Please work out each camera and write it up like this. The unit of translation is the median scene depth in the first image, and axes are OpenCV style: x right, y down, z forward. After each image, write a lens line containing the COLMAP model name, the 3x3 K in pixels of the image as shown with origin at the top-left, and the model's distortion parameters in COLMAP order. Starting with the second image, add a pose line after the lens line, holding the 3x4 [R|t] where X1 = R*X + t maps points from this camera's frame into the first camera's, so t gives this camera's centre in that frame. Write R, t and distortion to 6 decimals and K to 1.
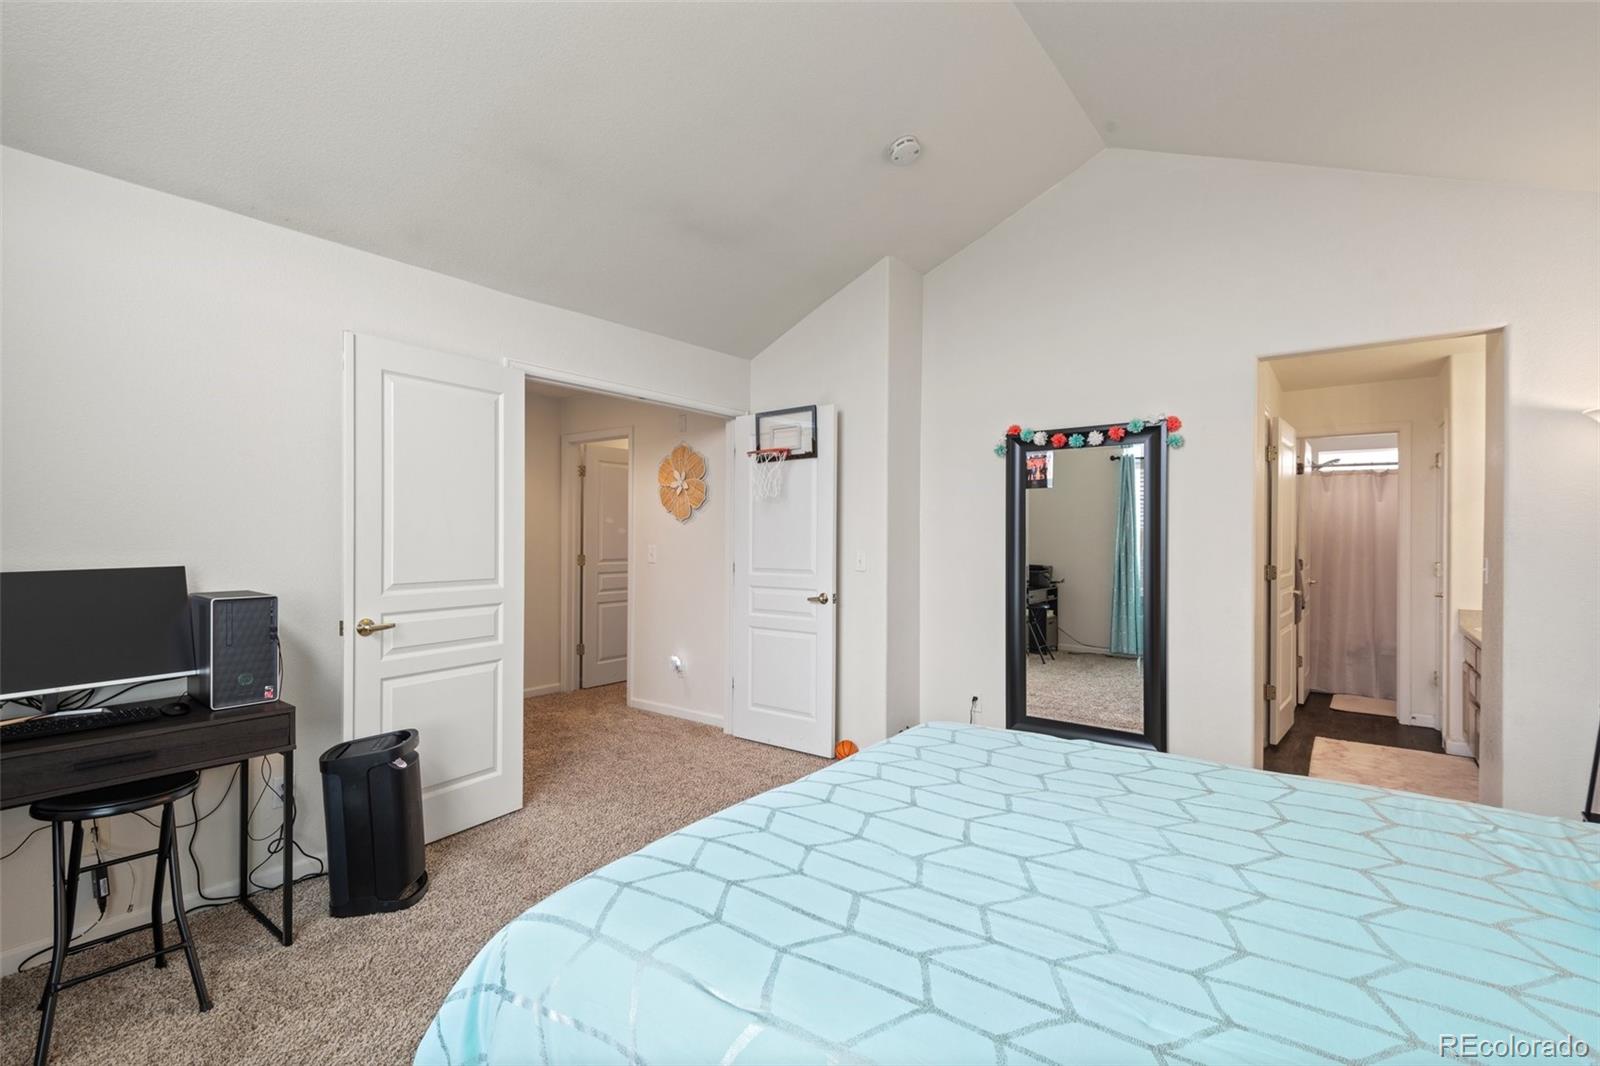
lens RADIAL K [[724.4, 0, 802.5], [0, 724.4, 538.6], [0, 0, 1]] dist [-0.000321, -0.000010]
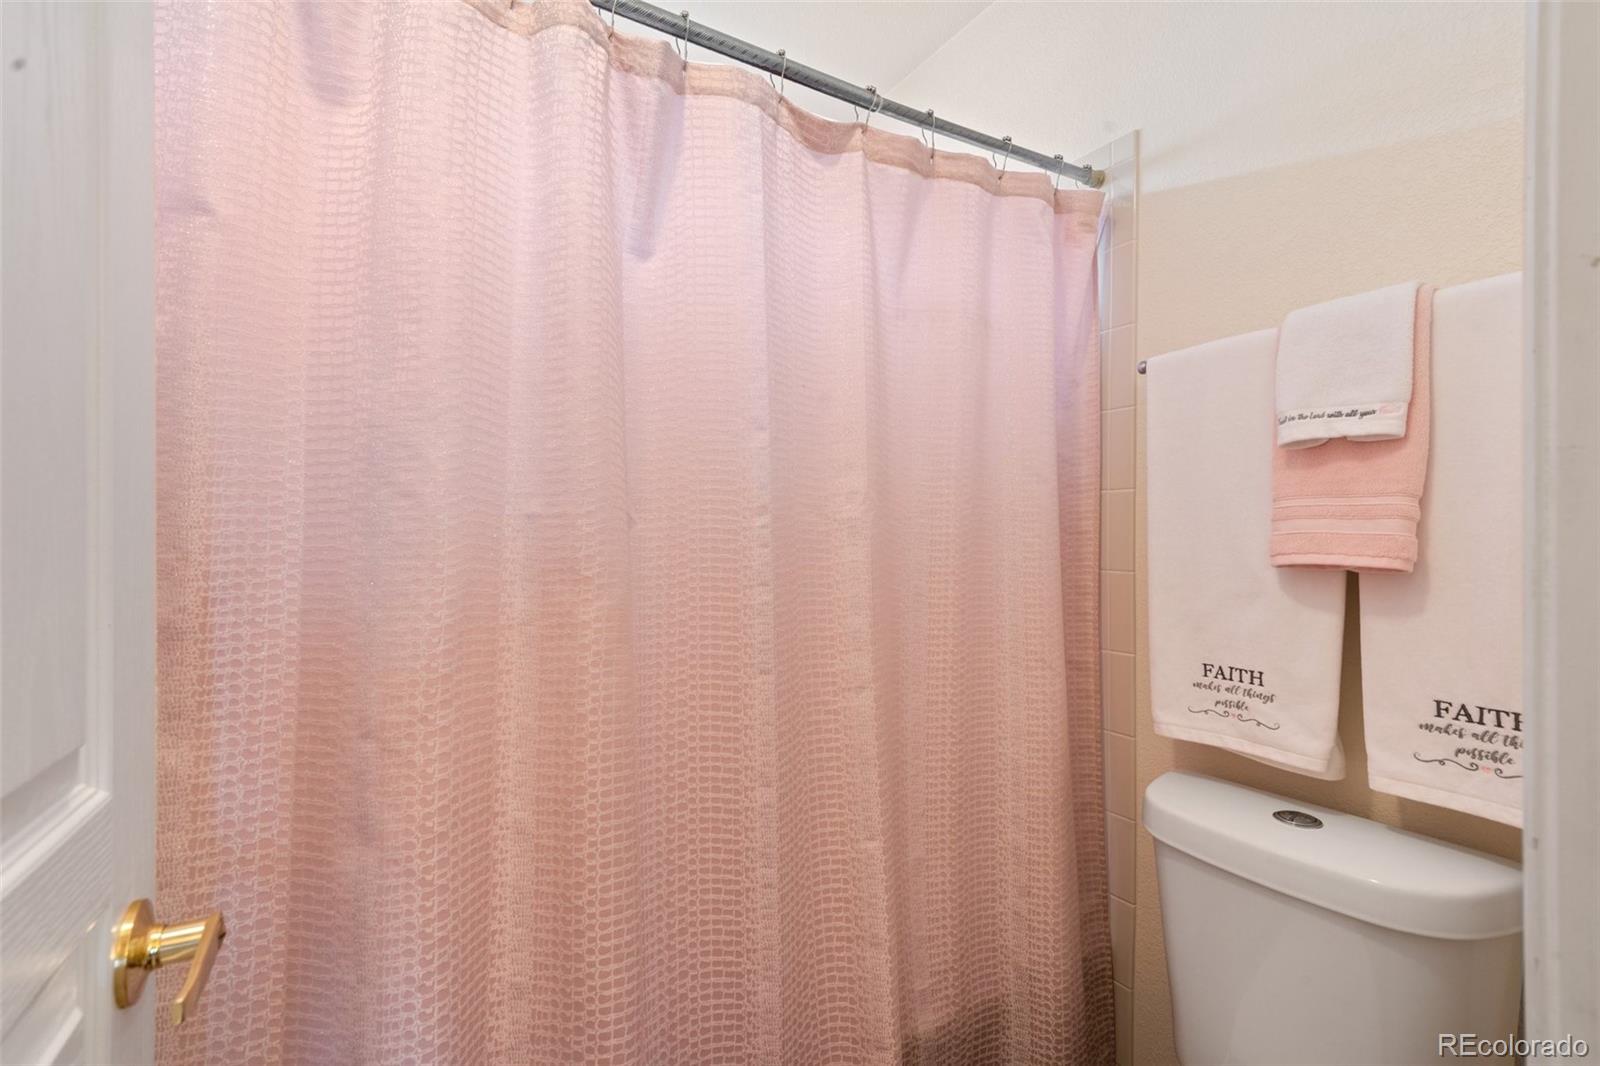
lens RADIAL K [[724.4, 0, 802.5], [0, 724.4, 538.6], [0, 0, 1]] dist [-0.000321, -0.000010]
pose [[0.384849, -0.012395, 0.922896, 0.325875], [0.005639, 0.999923, 0.011078, 0.006237], [-0.922962, 0.000941, 0.384889, 0.447355]]
